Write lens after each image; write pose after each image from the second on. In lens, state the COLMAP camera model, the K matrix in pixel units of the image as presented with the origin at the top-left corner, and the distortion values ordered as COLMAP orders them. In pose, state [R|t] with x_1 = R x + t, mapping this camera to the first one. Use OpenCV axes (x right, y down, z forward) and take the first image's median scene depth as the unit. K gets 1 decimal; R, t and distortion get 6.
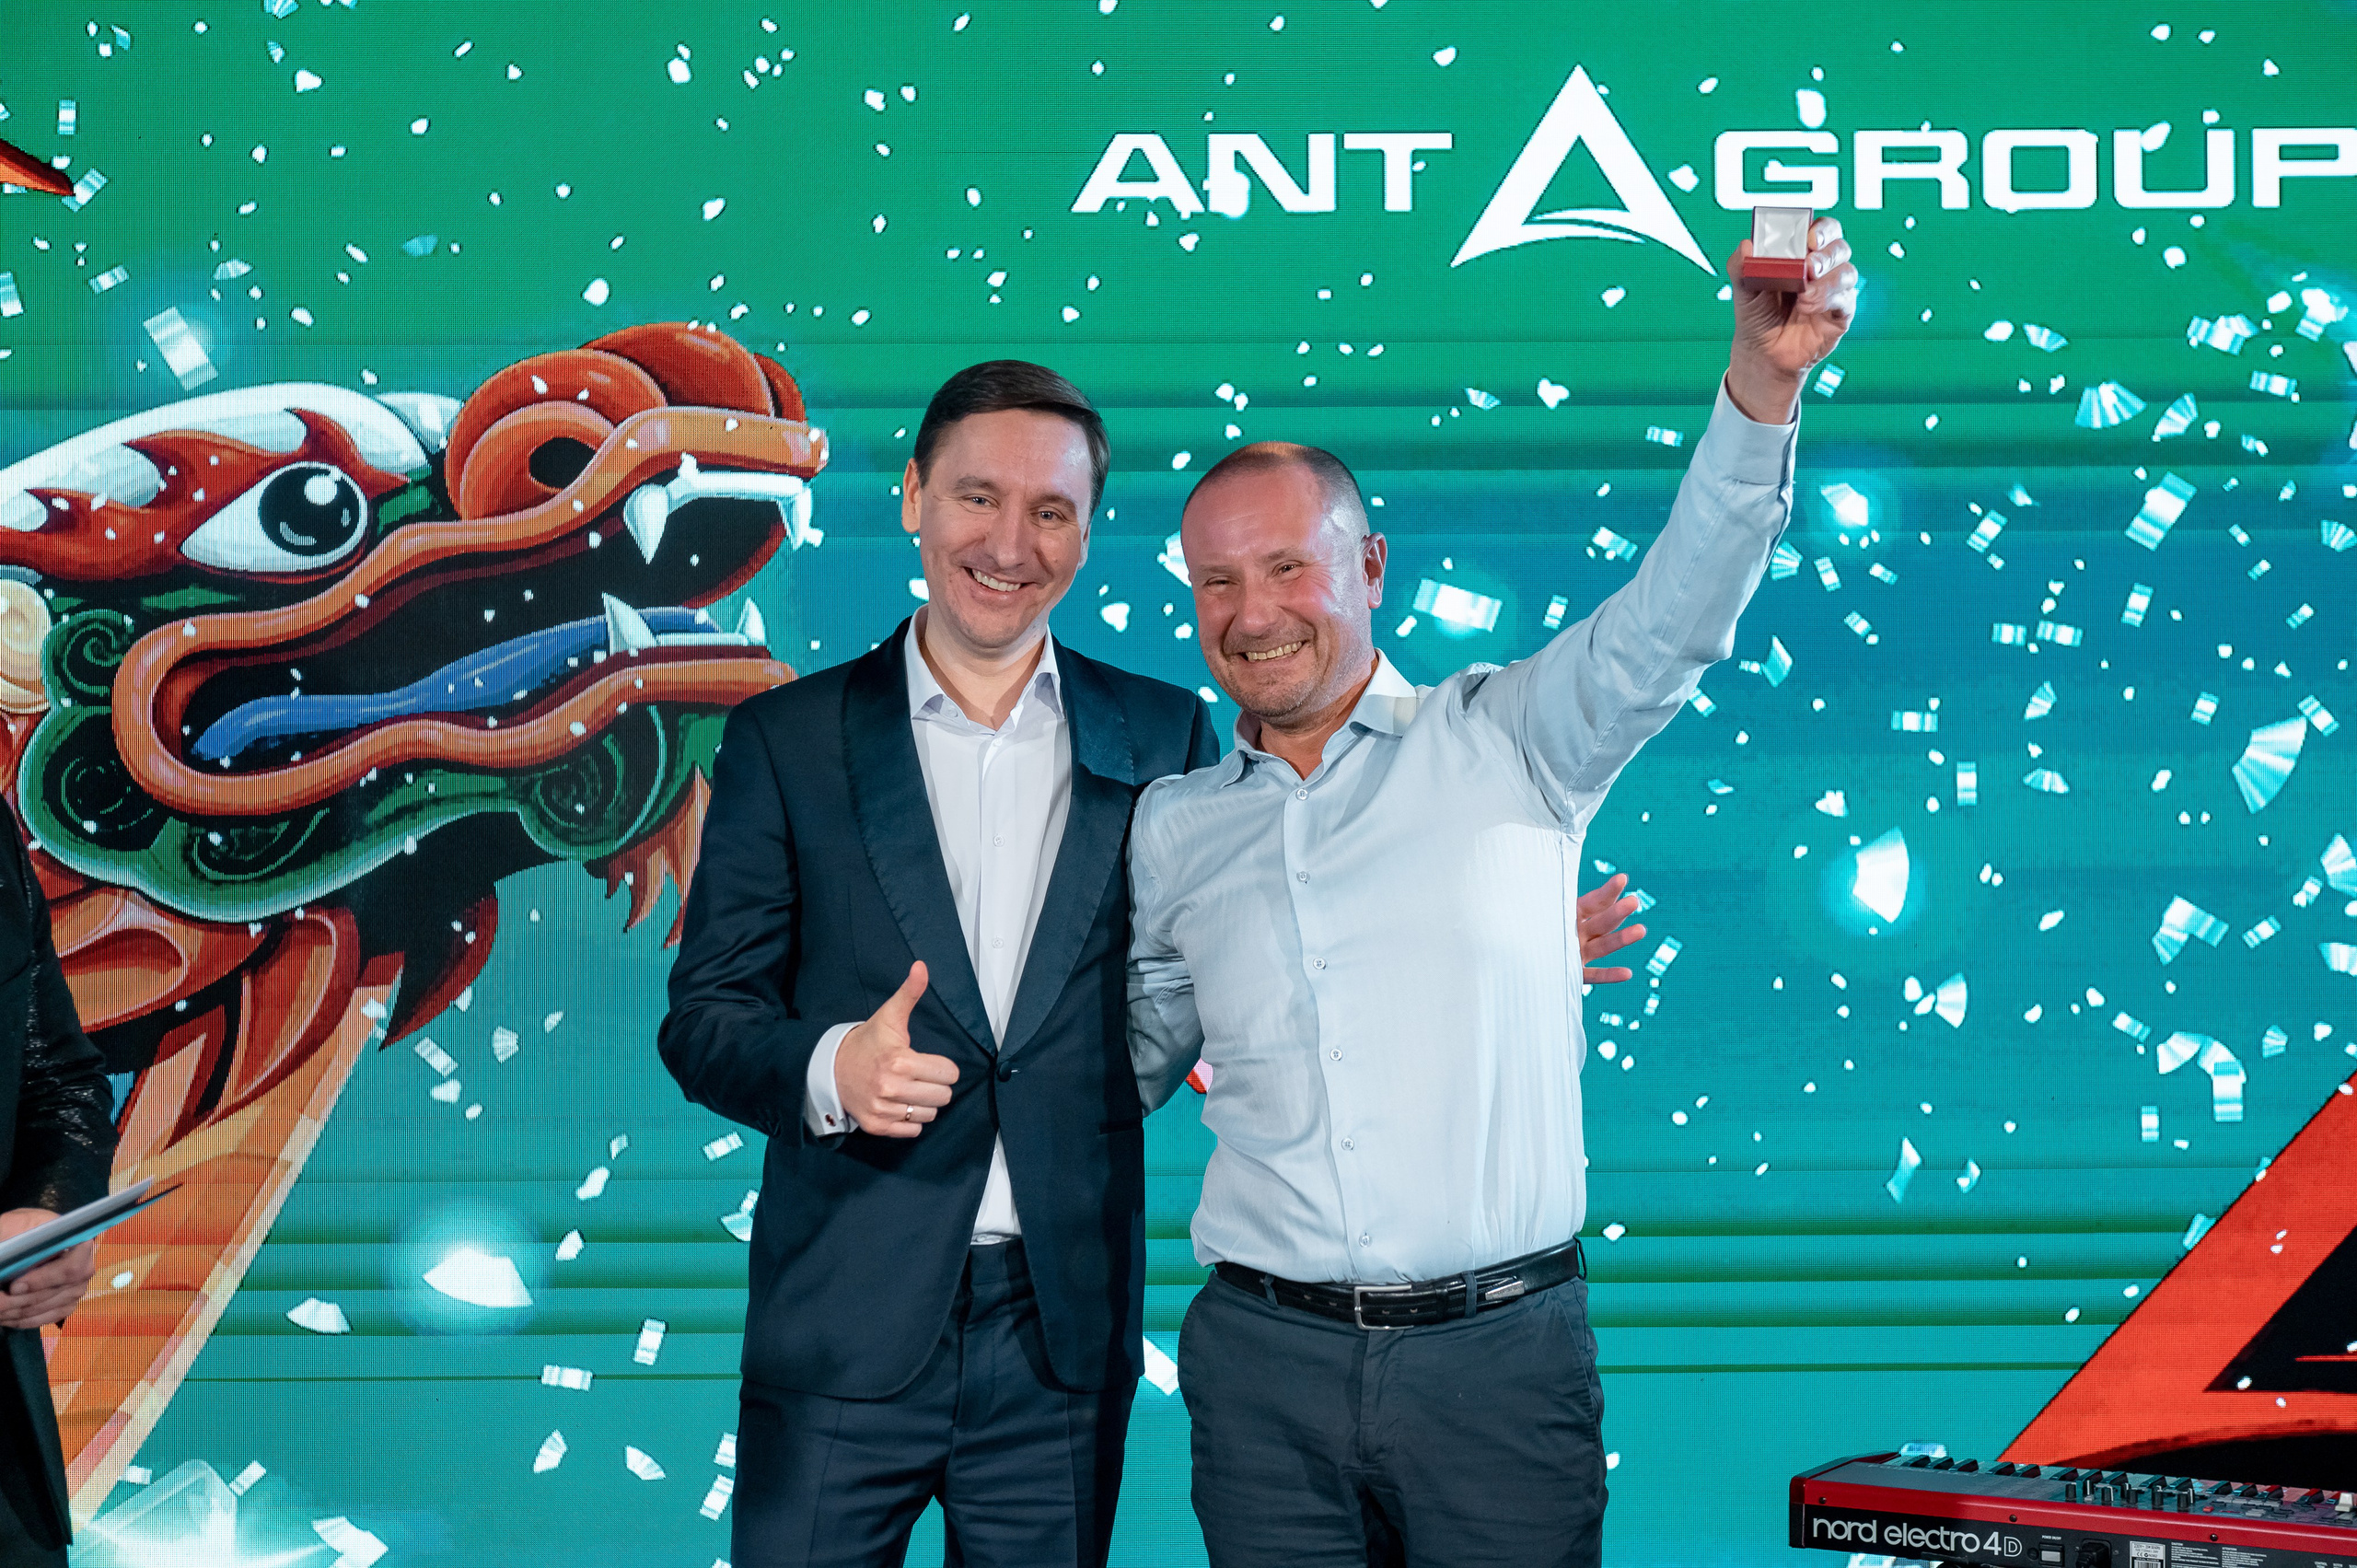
lens RADIAL K [[4338.1, 0, 1226.4], [0, 4338.1, 858.3], [0, 0, 1]] dist [0.009261, 0.000000]
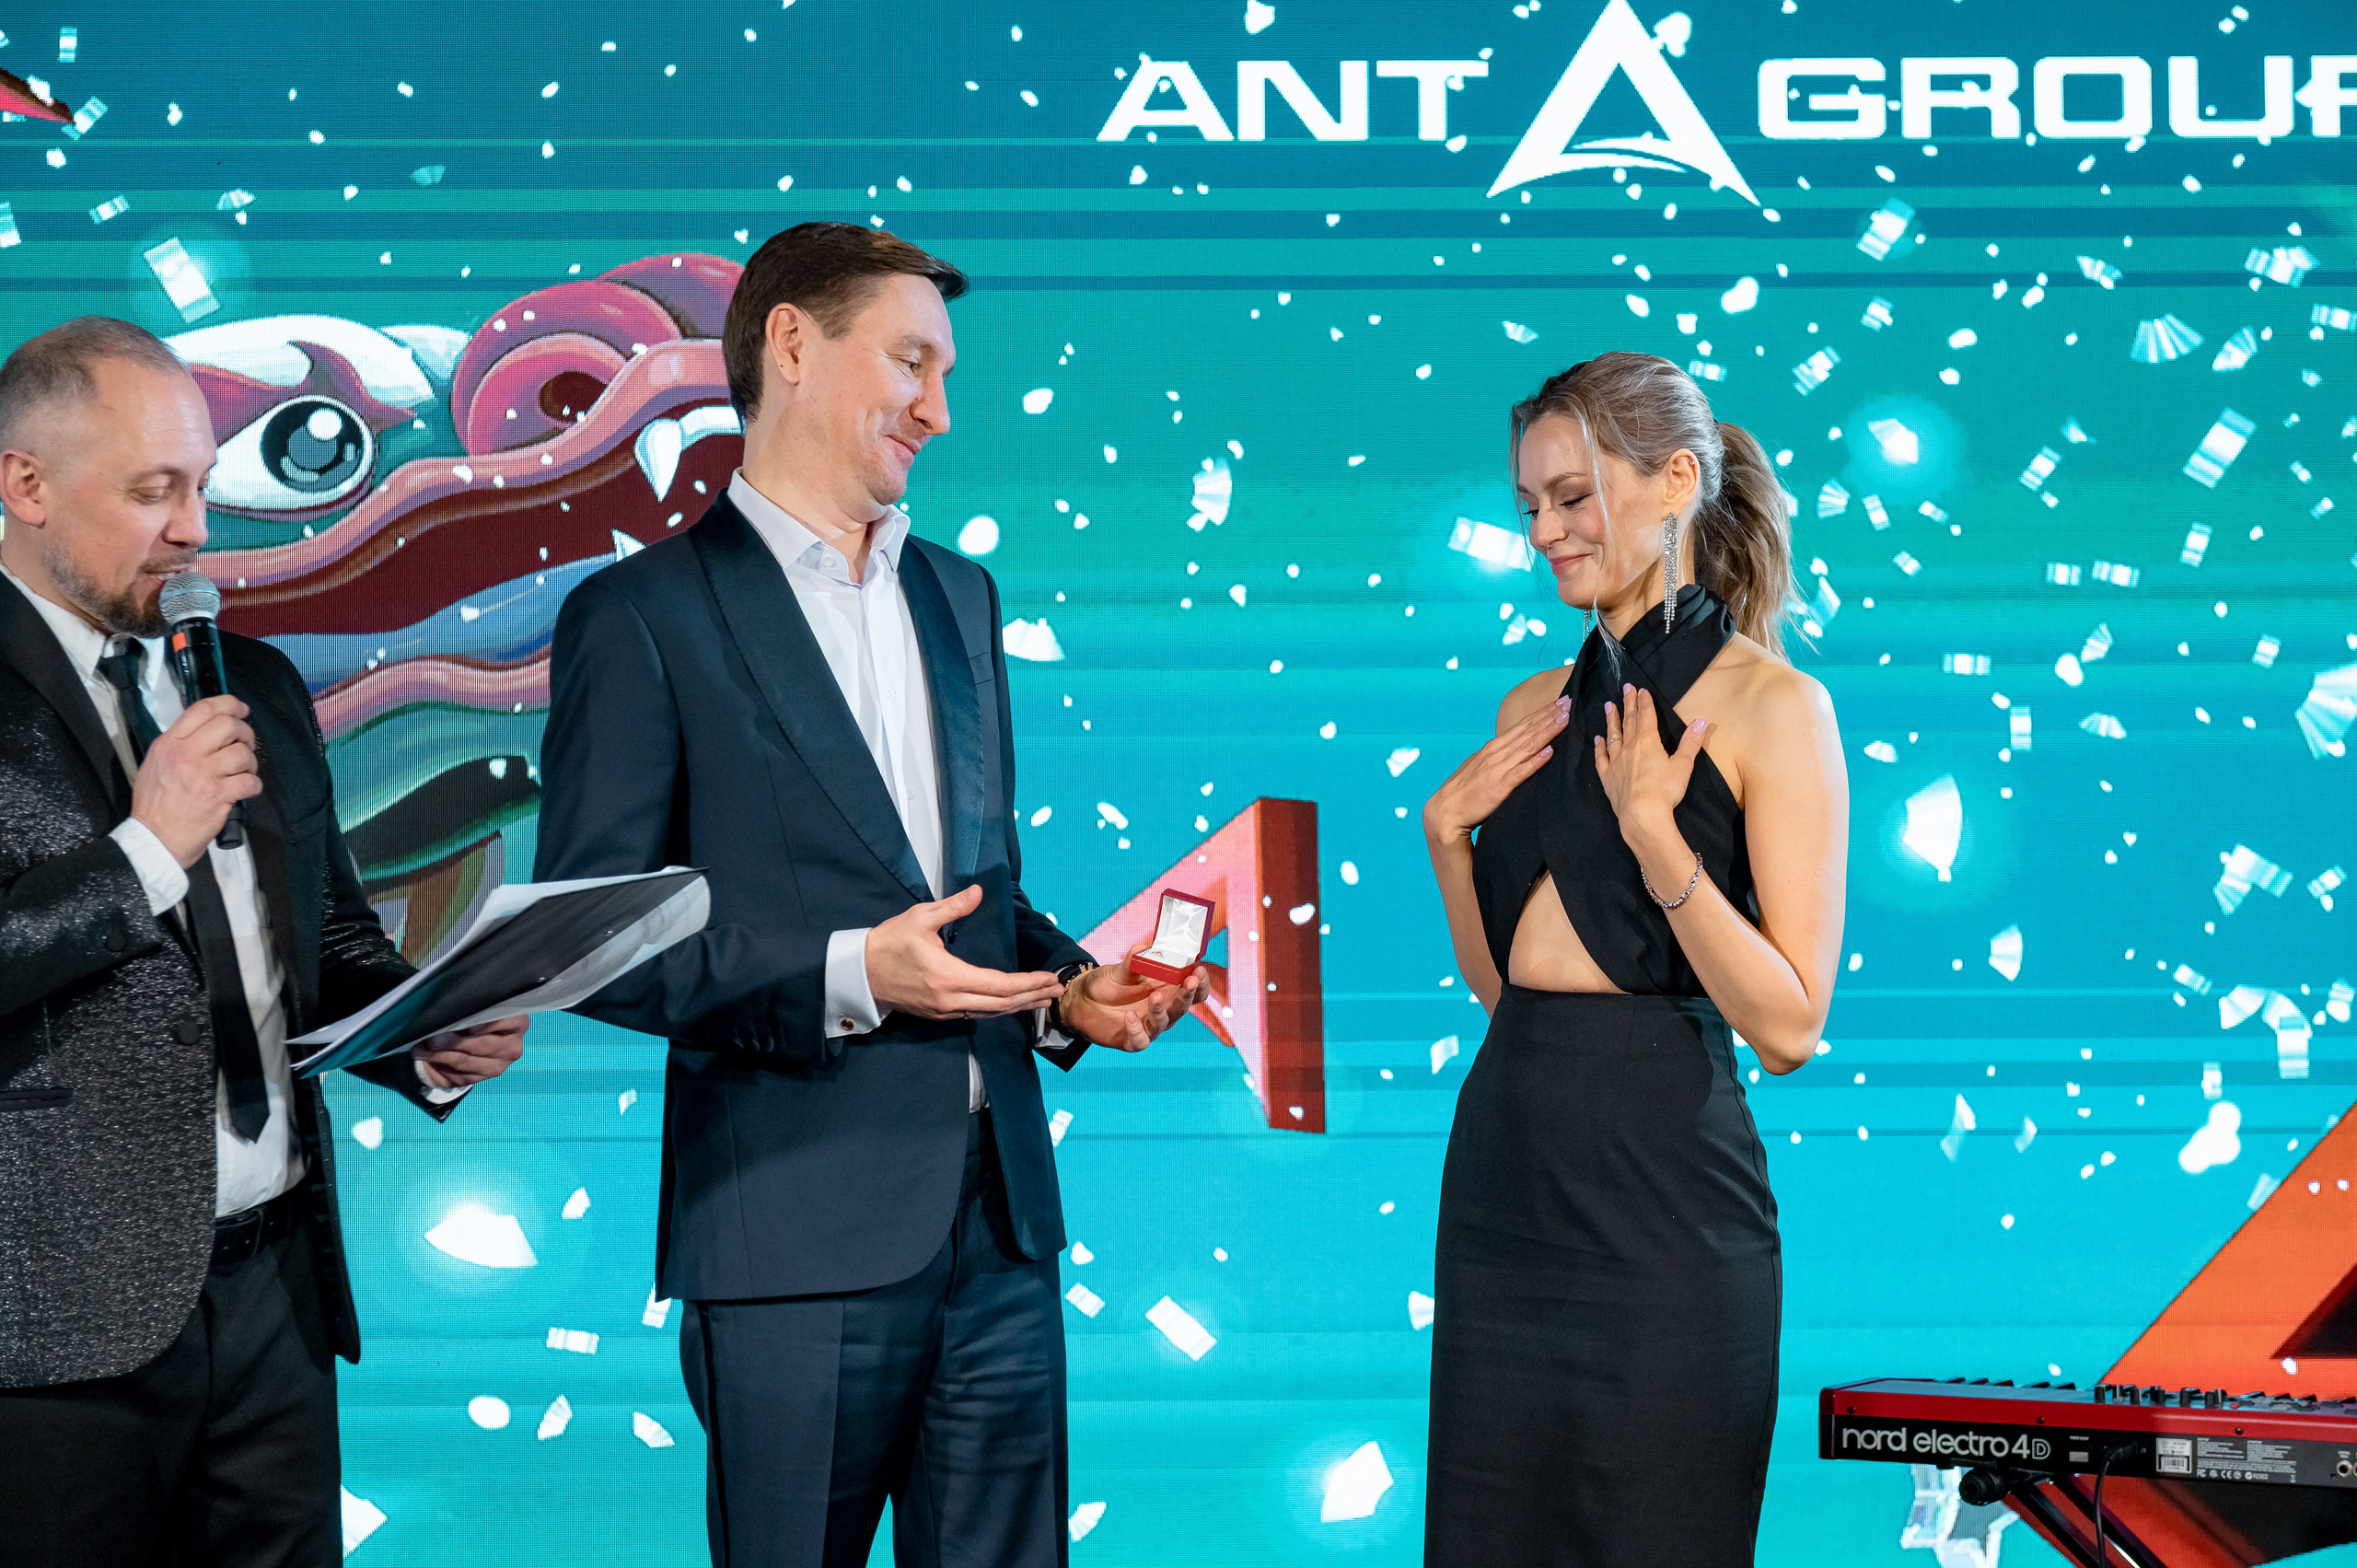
lens RADIAL K [[5028.9, 0, 1246.2], [0, 5028.9, 786.1], [0, 0, 1]] dist [0.006331, 0.000000]
pose [[0.999989, 0.000560, -0.004761, 0.003235], [-0.000740, 0.999283, -0.037842, 0.038461], [0.004736, 0.037845, 0.999272, -0.122048]]
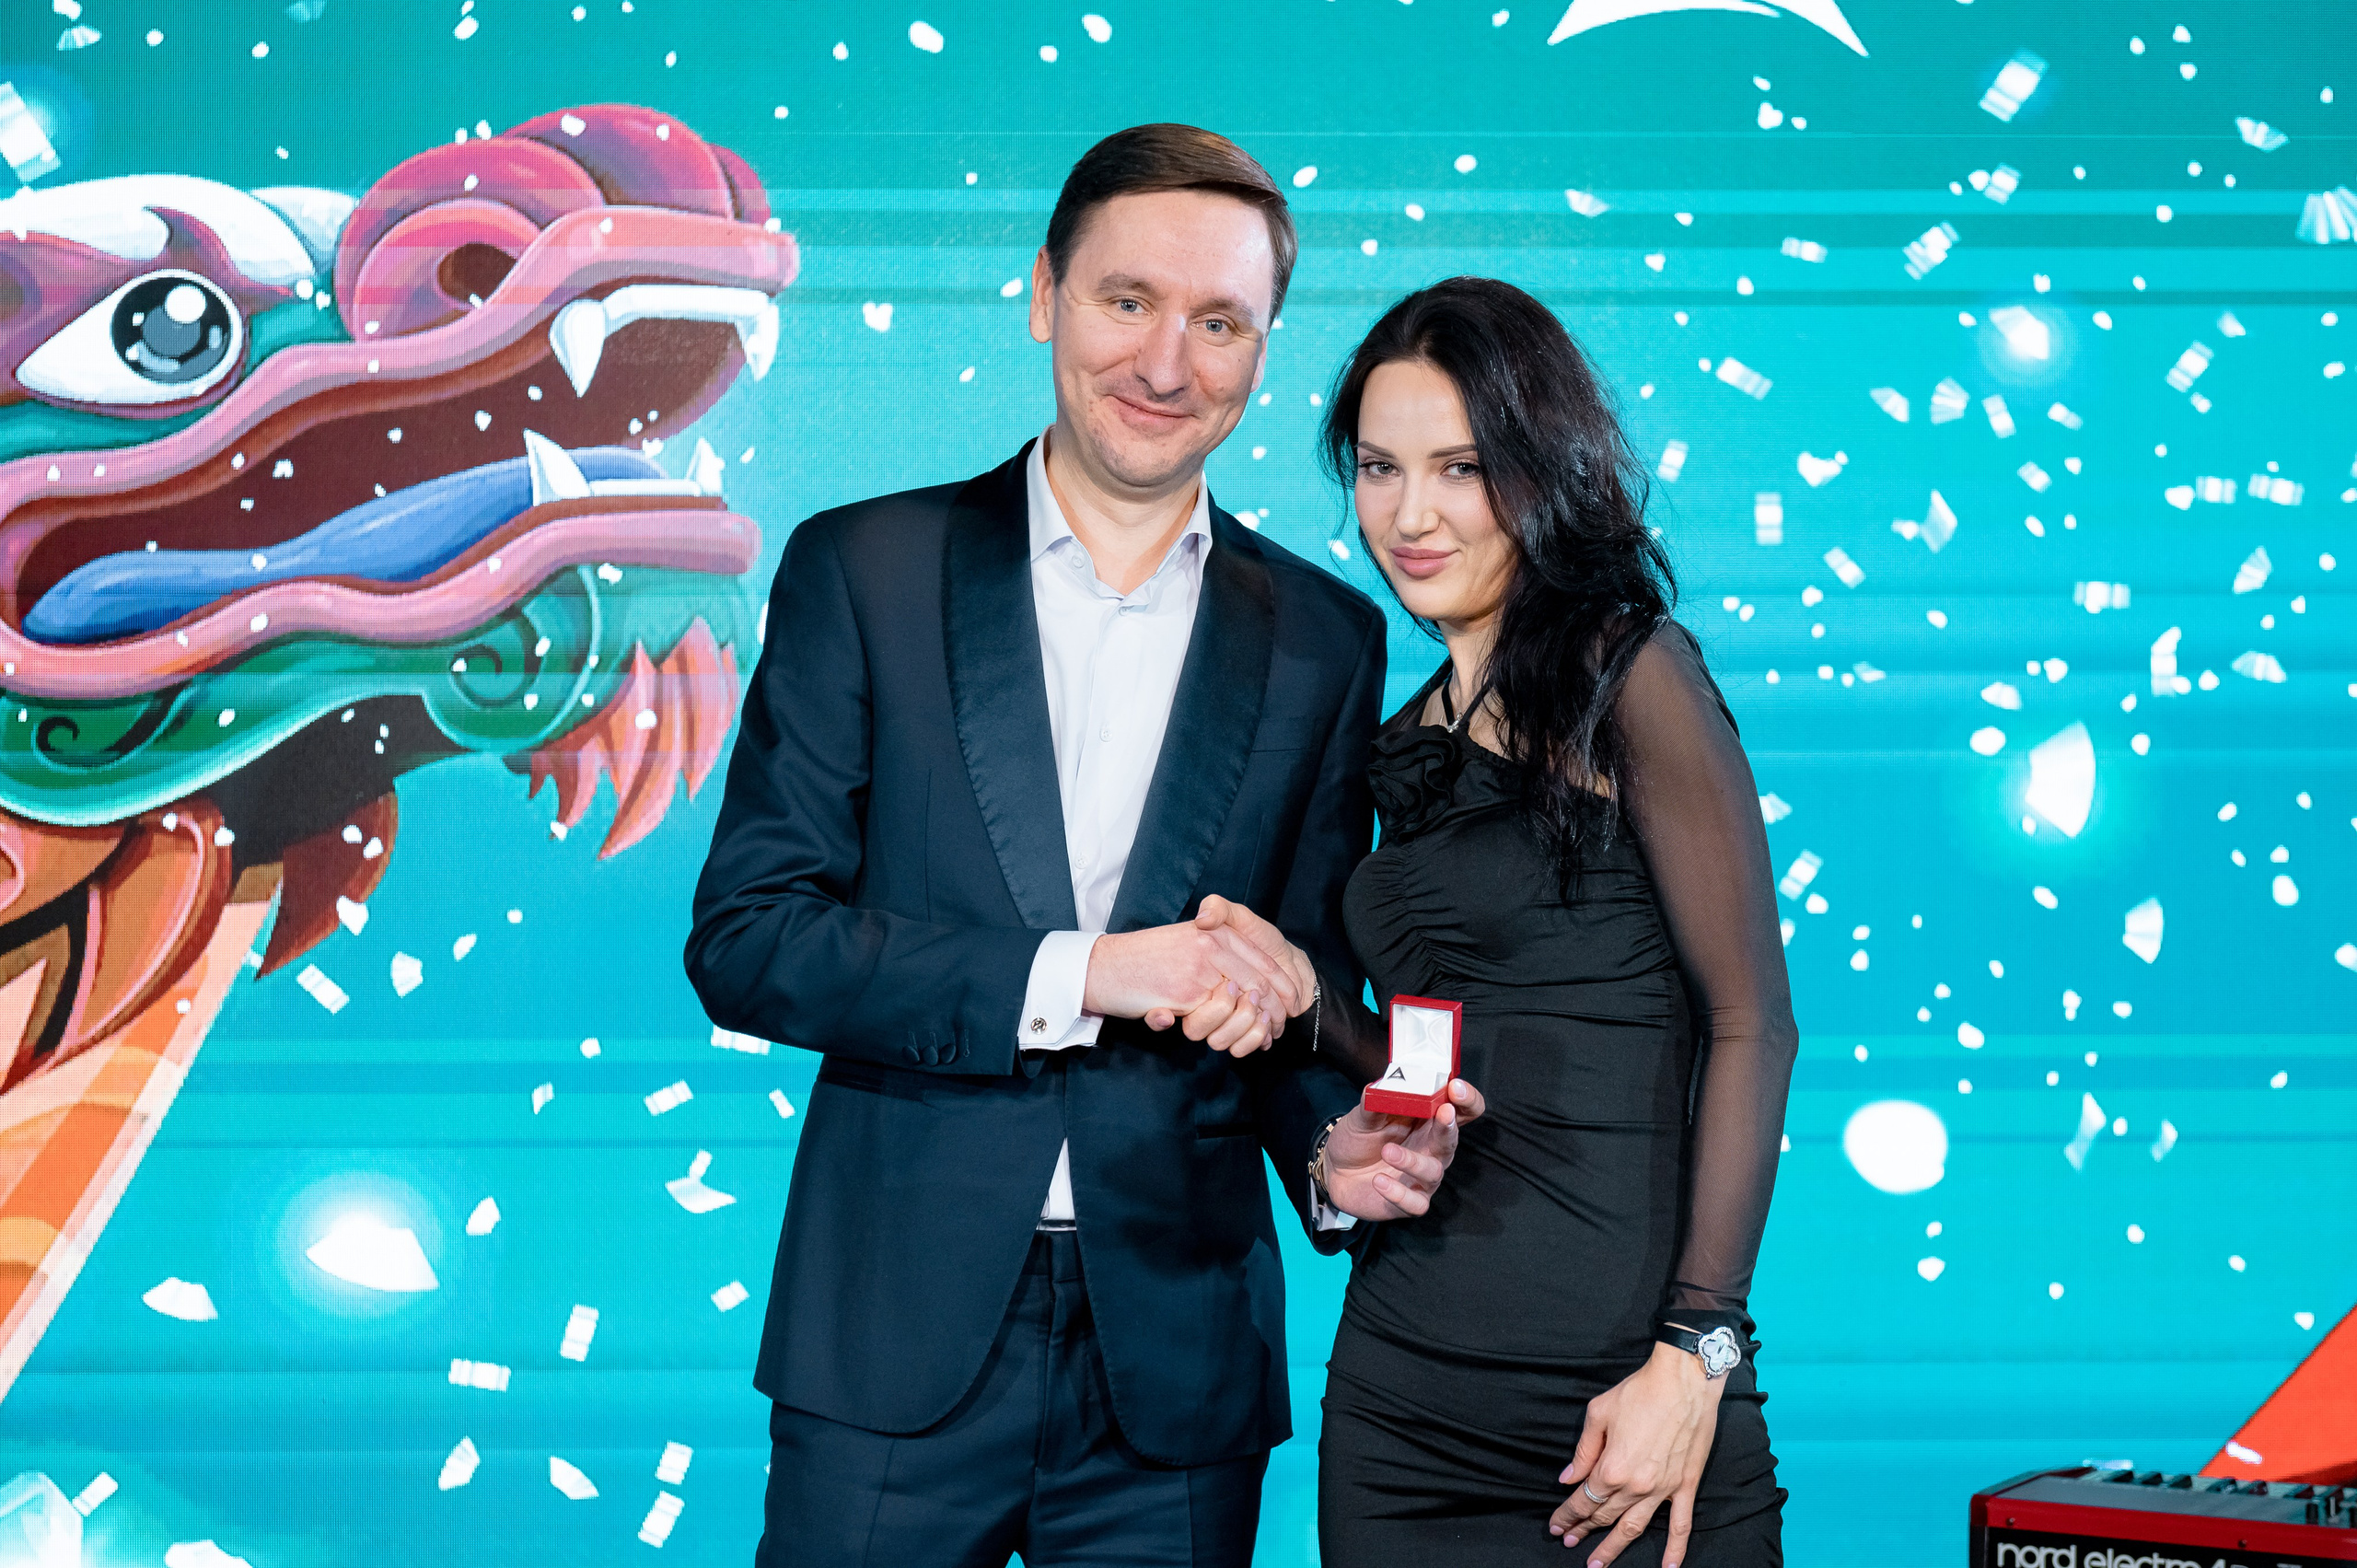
lens RADIAL K [[5028.9, 0, 1218.9], [0, 5028.9, 815.7], [0, 0, 1]] dist [0.006331, 0.000000]
pose [[0.999942, 0.005061, 0.009492, -0.019856], [-0.005186, 0.999900, 0.013187, -0.000932], [-0.009425, -0.013235, 0.999868, 0.035961]]
